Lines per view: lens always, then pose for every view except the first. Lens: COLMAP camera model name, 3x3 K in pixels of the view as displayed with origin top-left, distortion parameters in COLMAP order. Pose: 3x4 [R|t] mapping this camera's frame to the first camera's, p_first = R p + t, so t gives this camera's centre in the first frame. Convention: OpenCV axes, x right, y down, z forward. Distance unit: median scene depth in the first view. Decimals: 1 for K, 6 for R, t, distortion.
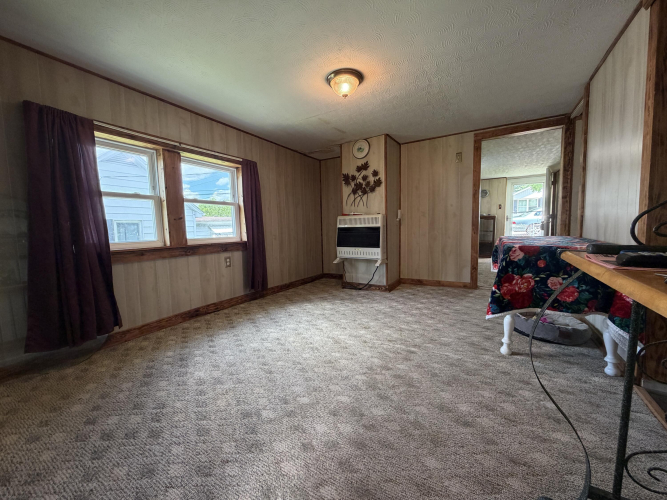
lens RADIAL K [[267.4, 0, 331.1], [0, 267.4, 251.5], [0, 0, 1]] dist [0.000724, -0.000889]
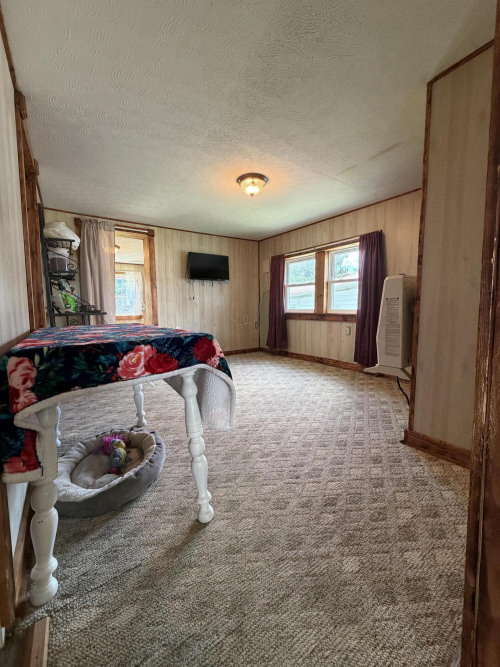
lens RADIAL K [[267.4, 0, 245.5], [0, 267.4, 332.3], [0, 0, 1]] dist [0.000724, -0.000889]
pose [[-0.426085, 0.114261, -0.897439, 0.981145], [-0.065242, 0.985528, 0.156452, -0.124300], [0.902328, 0.125213, -0.412464, 1.244776]]
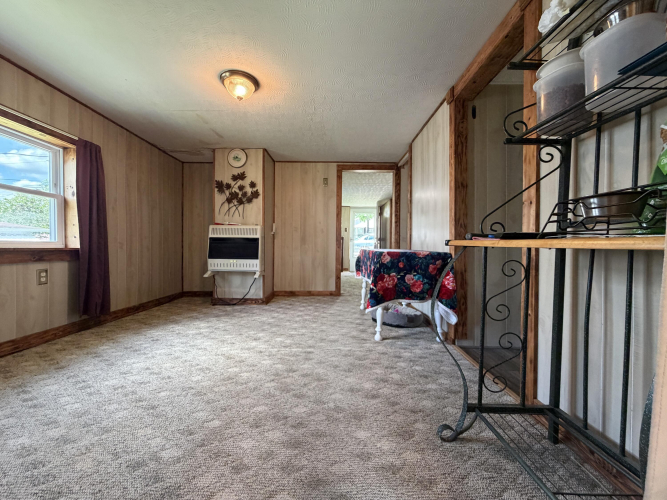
lens RADIAL K [[267.4, 0, 332.7], [0, 267.4, 251.2], [0, 0, 1]] dist [0.000724, -0.000889]
pose [[0.854249, 0.021609, 0.519415, -0.121999], [0.018653, 0.997218, -0.072164, 0.042026], [-0.519530, 0.071335, 0.851469, 0.024473]]
